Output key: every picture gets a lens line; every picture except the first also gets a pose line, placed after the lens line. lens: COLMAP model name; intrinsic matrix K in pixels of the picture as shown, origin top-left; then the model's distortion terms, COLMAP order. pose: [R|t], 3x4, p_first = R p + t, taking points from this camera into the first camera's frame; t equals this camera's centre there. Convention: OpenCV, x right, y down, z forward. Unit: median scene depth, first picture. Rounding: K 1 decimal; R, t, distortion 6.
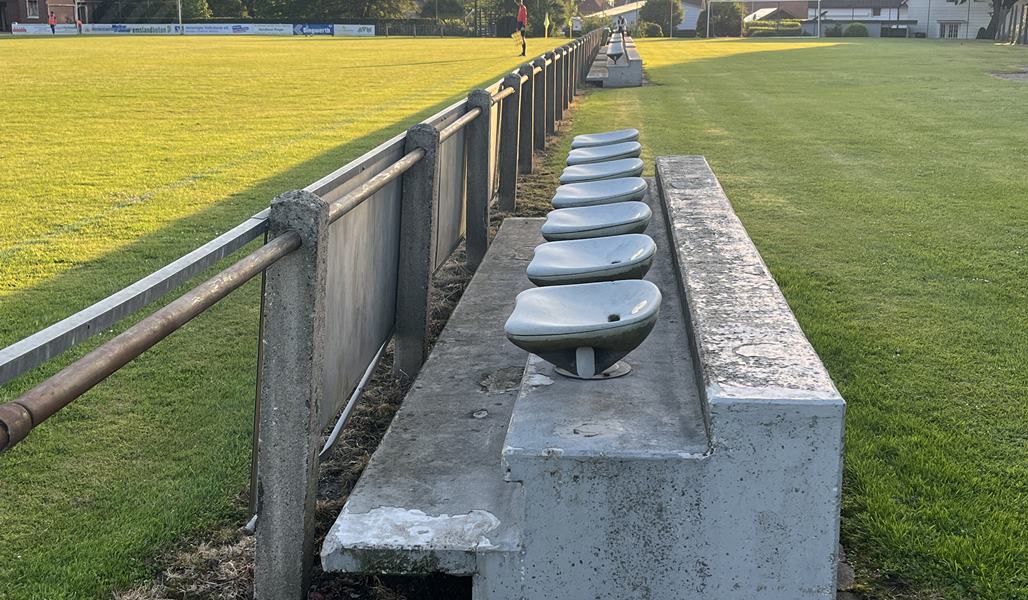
lens RADIAL K [[1256.3, 0, 524.9], [0, 1256.3, 293.8], [0, 0, 1]] dist [0.114161, 0.000000]
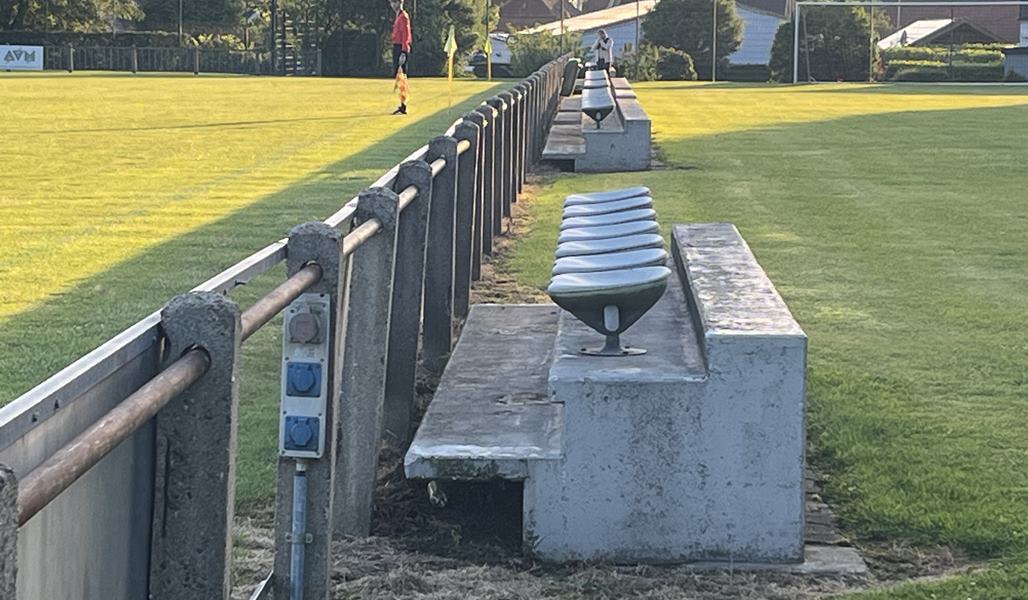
lens RADIAL K [[3049.3, 0, 511.0], [0, 3049.3, 299.4], [0, 0, 1]] dist [0.274962, 0.000000]
pose [[0.998909, 0.006323, 0.046265, -0.005268], [-0.000353, 0.991782, -0.127937, 0.011568], [-0.046694, 0.127781, 0.990703, -0.055129]]
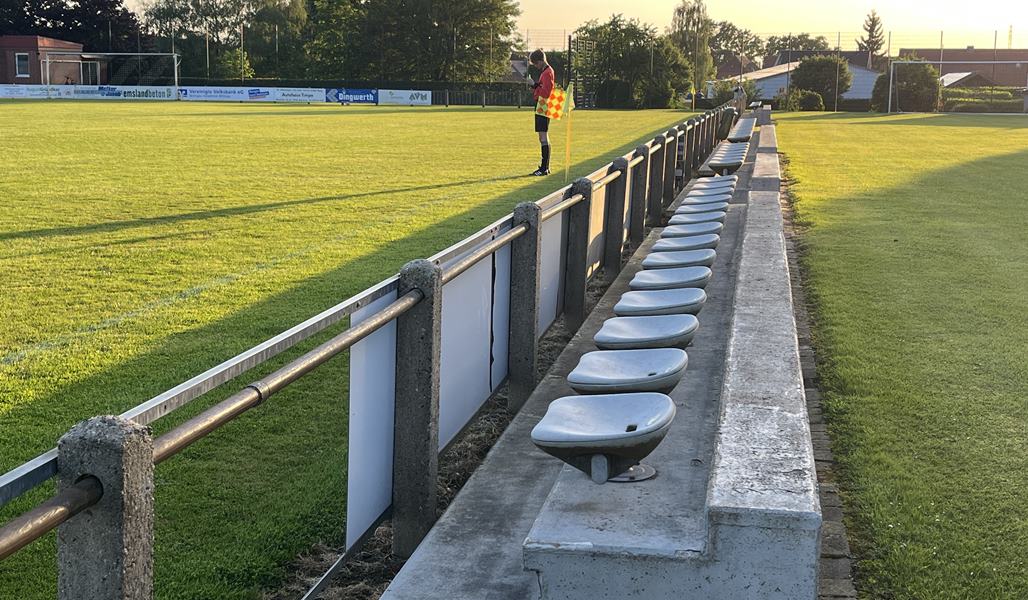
lens RADIAL K [[1361.7, 0, 524.3], [0, 1361.7, 310.0], [0, 0, 1]] dist [0.136588, 0.000000]
pose [[0.995000, 0.028231, -0.095800, 0.016955], [-0.032783, 0.998391, -0.046275, -0.047384], [0.094339, 0.049184, 0.994324, 0.207776]]
